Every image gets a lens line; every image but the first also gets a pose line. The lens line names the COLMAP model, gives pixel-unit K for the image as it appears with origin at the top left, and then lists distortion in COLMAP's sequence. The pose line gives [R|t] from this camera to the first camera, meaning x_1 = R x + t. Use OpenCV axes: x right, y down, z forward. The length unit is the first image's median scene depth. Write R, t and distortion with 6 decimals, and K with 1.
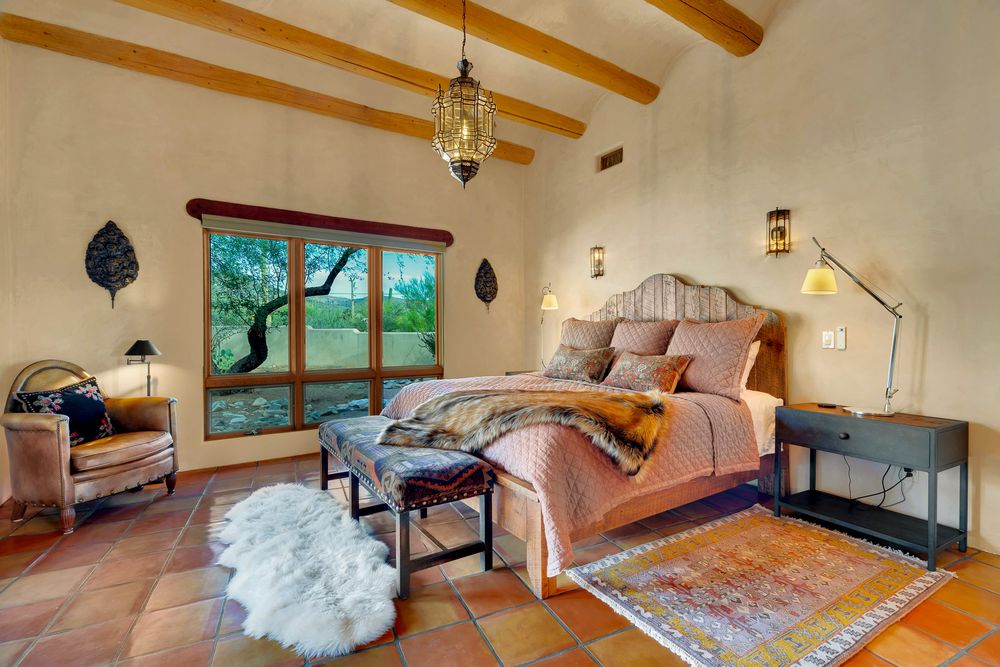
lens RADIAL K [[467.7, 0, 500.4], [0, 467.7, 331.1], [0, 0, 1]] dist [-0.004582, 0.000142]
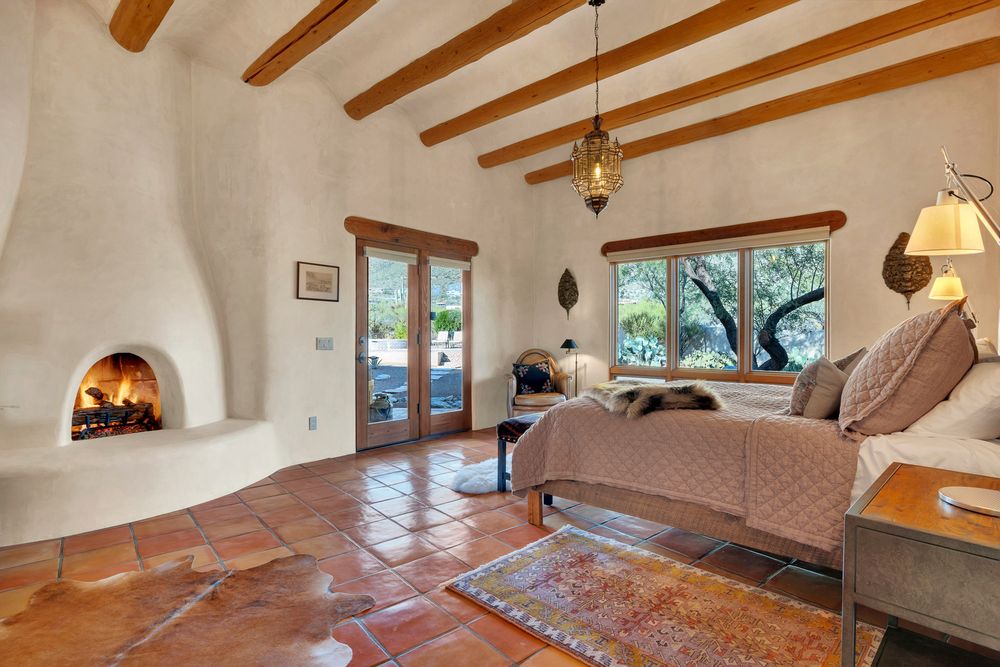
lens RADIAL K [[539.1, 0, 500.4], [0, 539.1, 335.2], [0, 0, 1]] dist [0.026885, 0.001808]
pose [[0.221875, 0.000589, -0.975075, 1.024547], [-0.006102, 0.999981, -0.000785, 0.008538], [0.975056, 0.006124, 0.221874, 0.342894]]
